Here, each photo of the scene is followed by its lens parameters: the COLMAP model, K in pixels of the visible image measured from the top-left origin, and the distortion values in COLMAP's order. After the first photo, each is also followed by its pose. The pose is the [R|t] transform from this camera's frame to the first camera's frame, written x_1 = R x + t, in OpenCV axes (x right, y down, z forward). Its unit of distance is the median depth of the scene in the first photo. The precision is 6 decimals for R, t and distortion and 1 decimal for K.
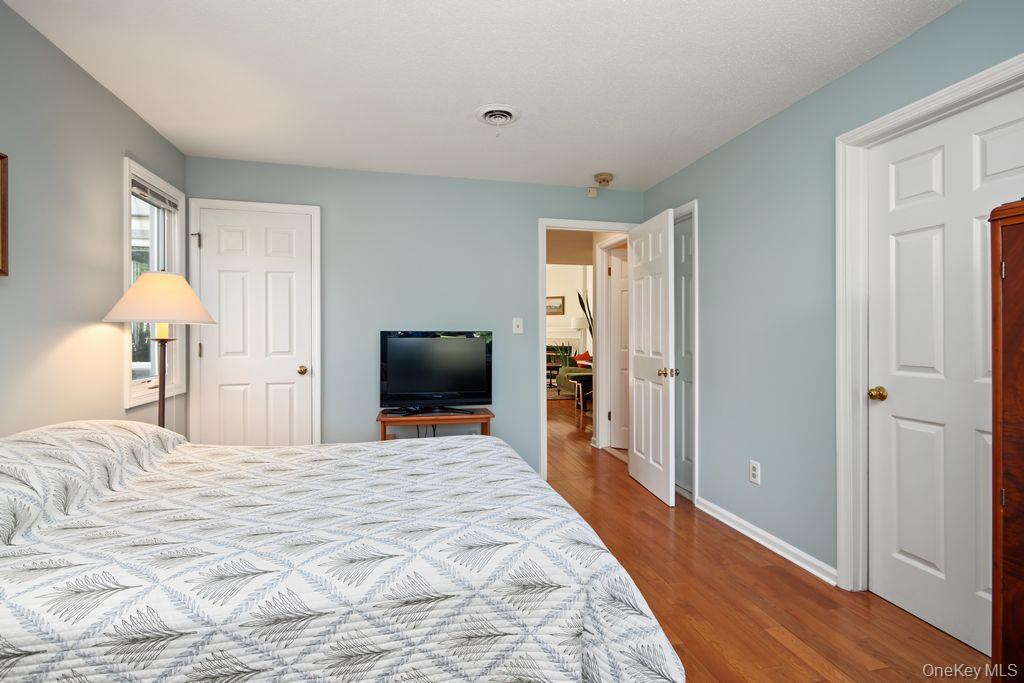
lens RADIAL K [[491.0, 0, 513.4], [0, 491.0, 333.5], [0, 0, 1]] dist [-0.000362, -0.000708]
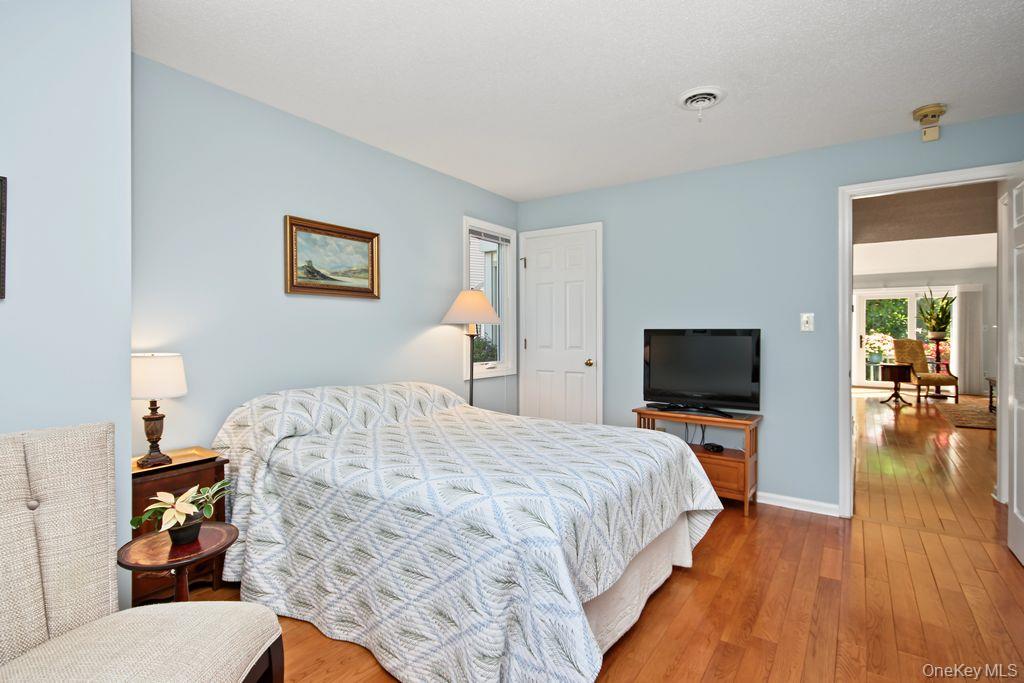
lens RADIAL K [[491.0, 0, 513.4], [0, 491.0, 333.5], [0, 0, 1]] dist [-0.000362, -0.000708]
pose [[0.656151, -0.000115, -0.754630, 0.451510], [-0.001771, 0.999997, -0.001692, 0.009303], [0.754628, 0.002447, 0.656148, 0.109374]]
